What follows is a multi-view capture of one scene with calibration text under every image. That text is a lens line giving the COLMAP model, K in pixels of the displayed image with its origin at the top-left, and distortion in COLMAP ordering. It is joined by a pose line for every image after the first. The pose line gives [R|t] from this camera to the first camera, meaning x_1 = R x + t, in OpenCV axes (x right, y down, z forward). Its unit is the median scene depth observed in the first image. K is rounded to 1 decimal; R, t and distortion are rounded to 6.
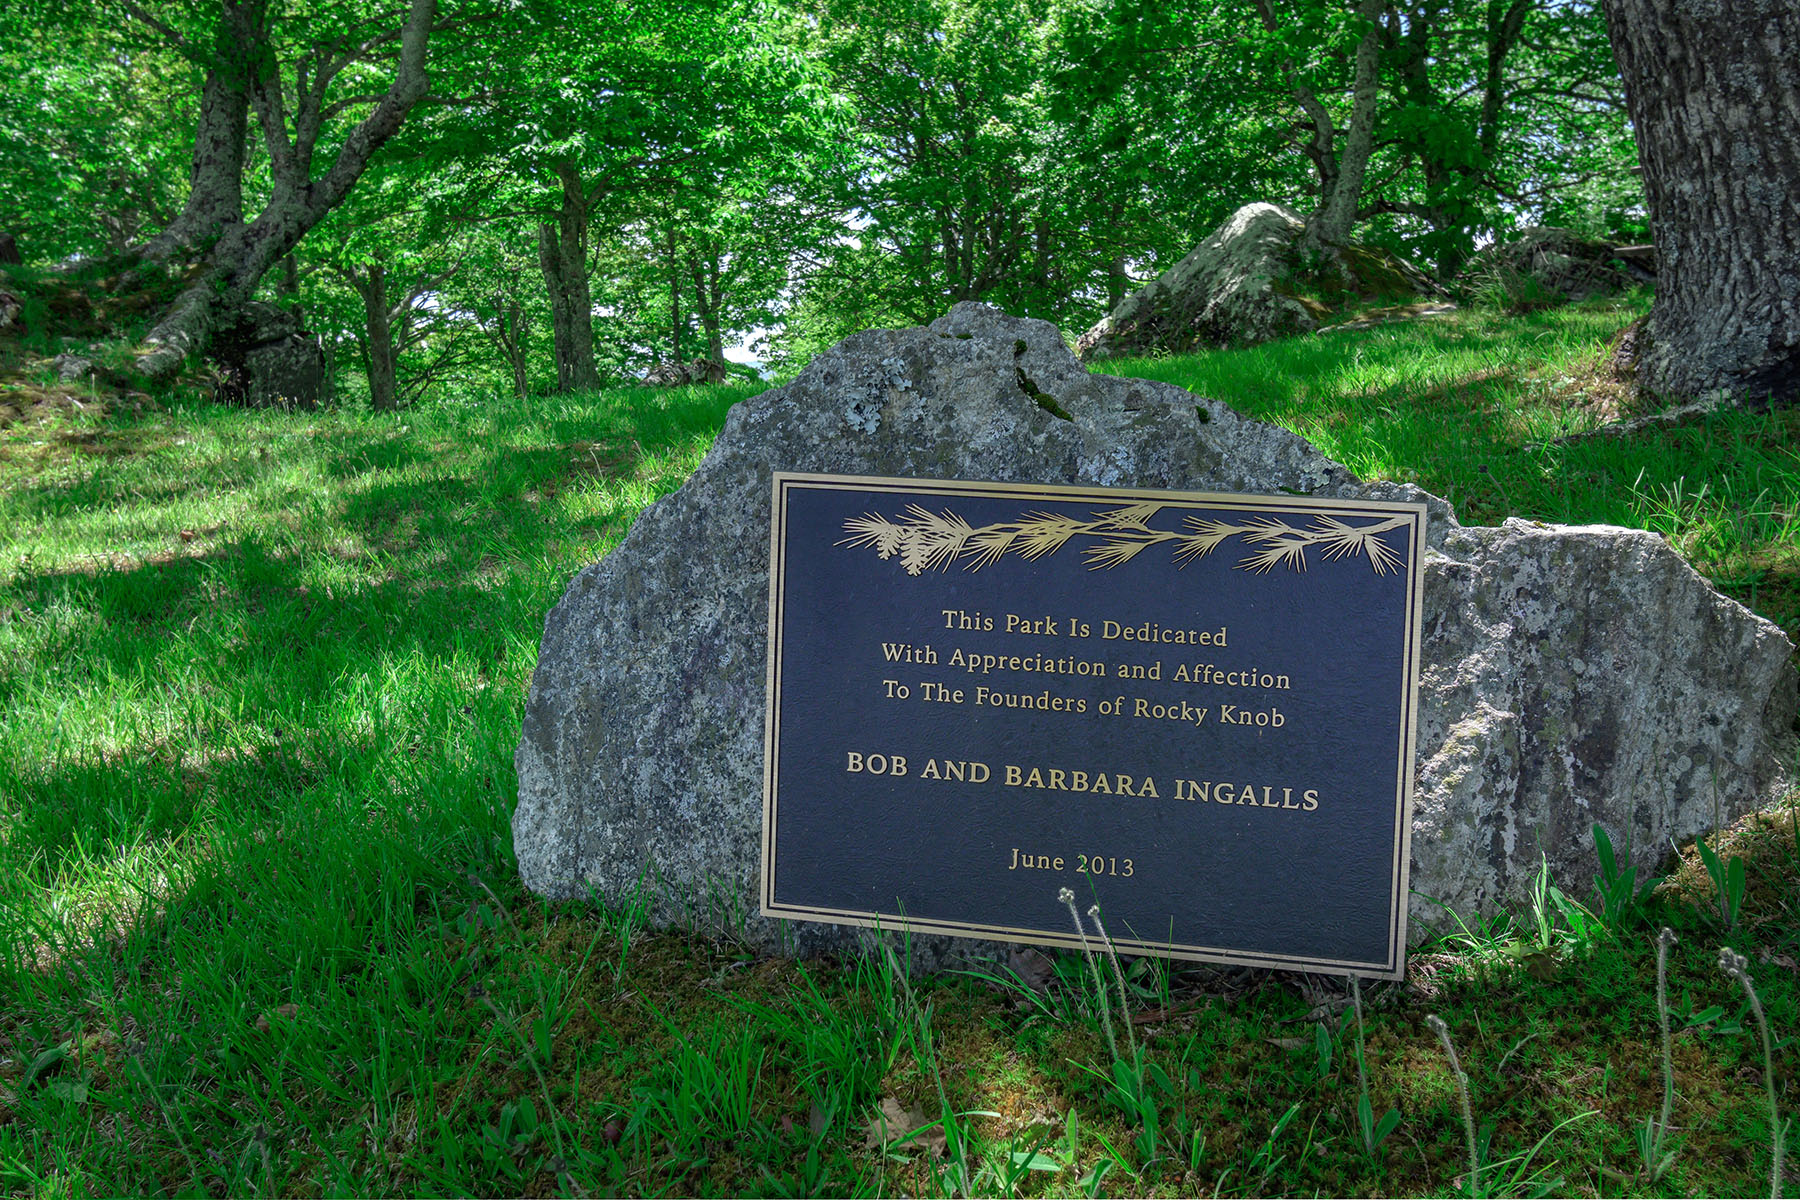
lens RADIAL K [[1384.0, 0, 900.3], [0, 1384.0, 533.1], [0, 0, 1]] dist [-0.001561, -0.002216]
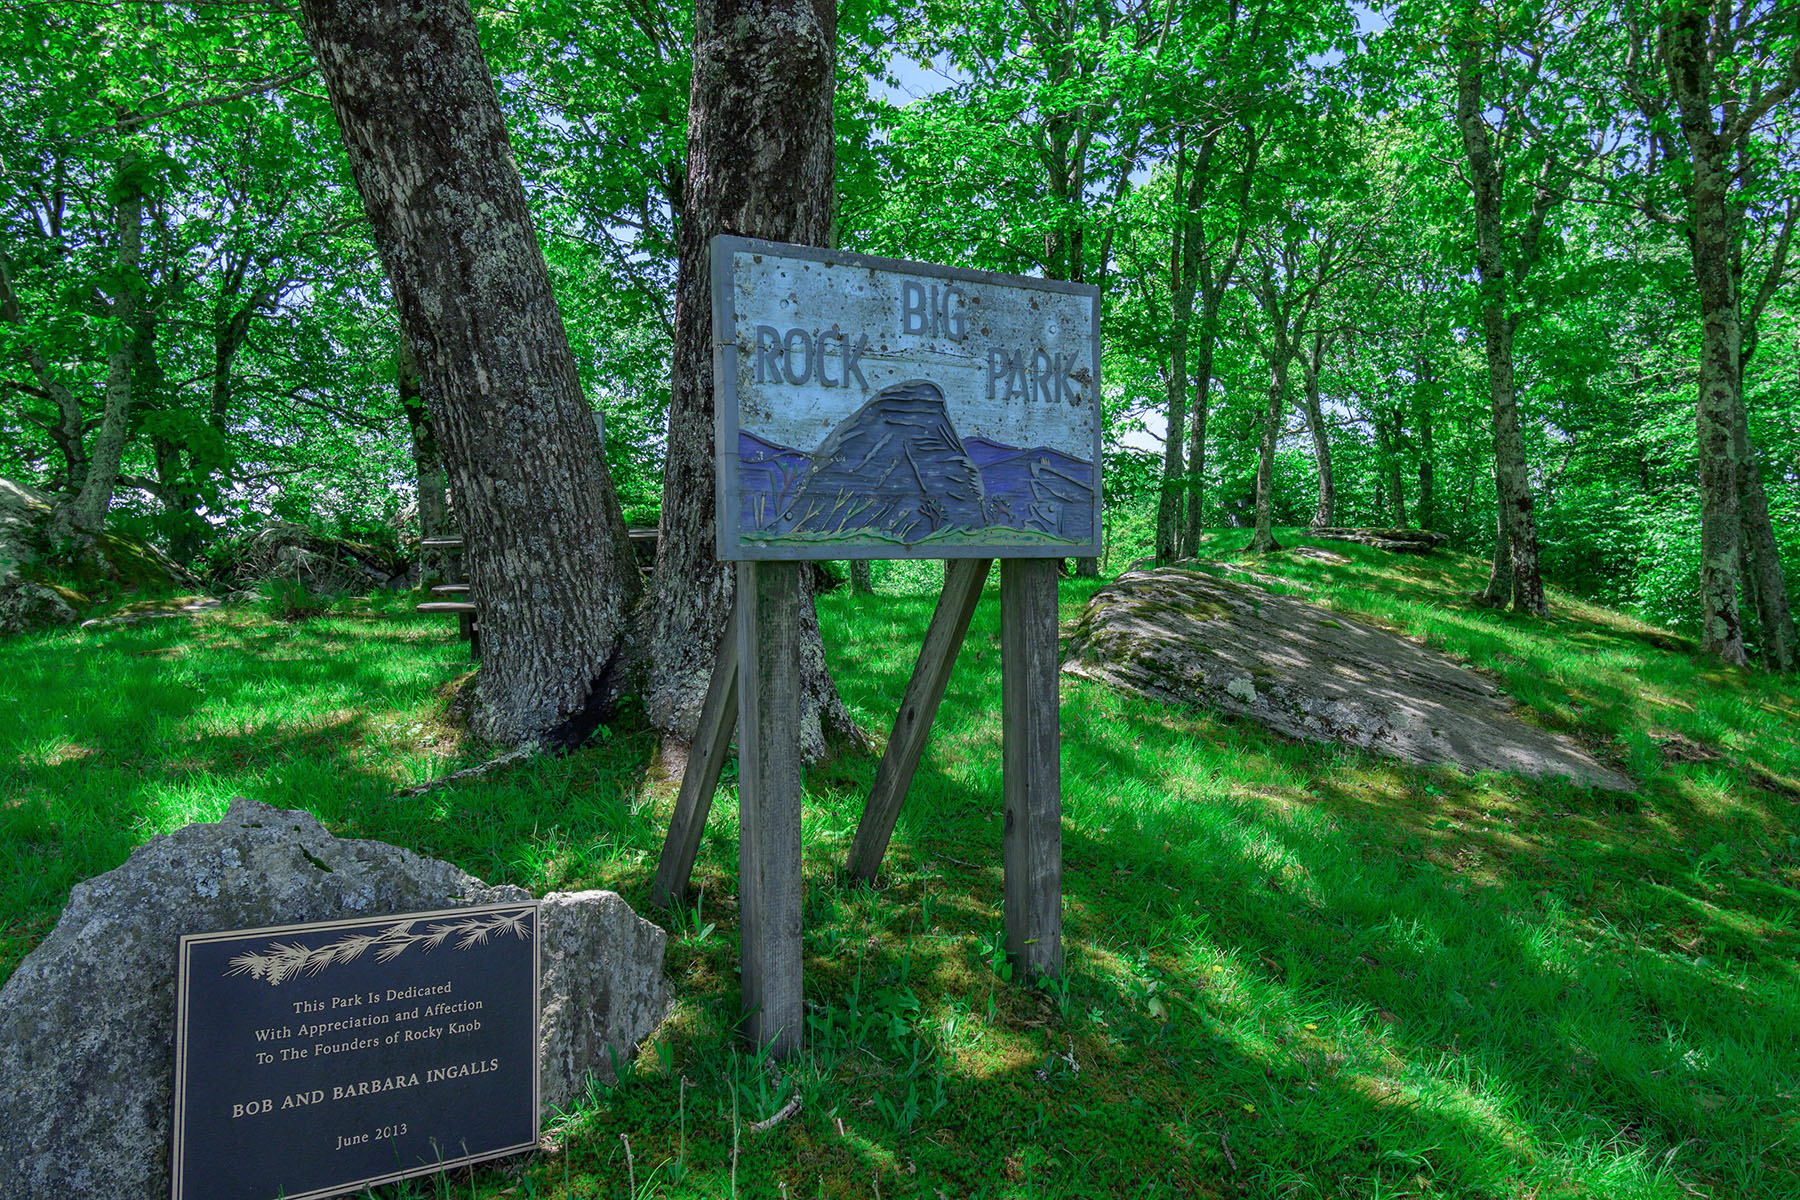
lens RADIAL K [[1384.0, 0, 900.3], [0, 1384.0, 533.1], [0, 0, 1]] dist [-0.001561, -0.002216]
pose [[0.629590, 0.052229, 0.775170, -0.775921], [0.081602, 0.987774, -0.132830, -0.209299], [-0.772630, 0.146884, 0.617631, -0.654644]]
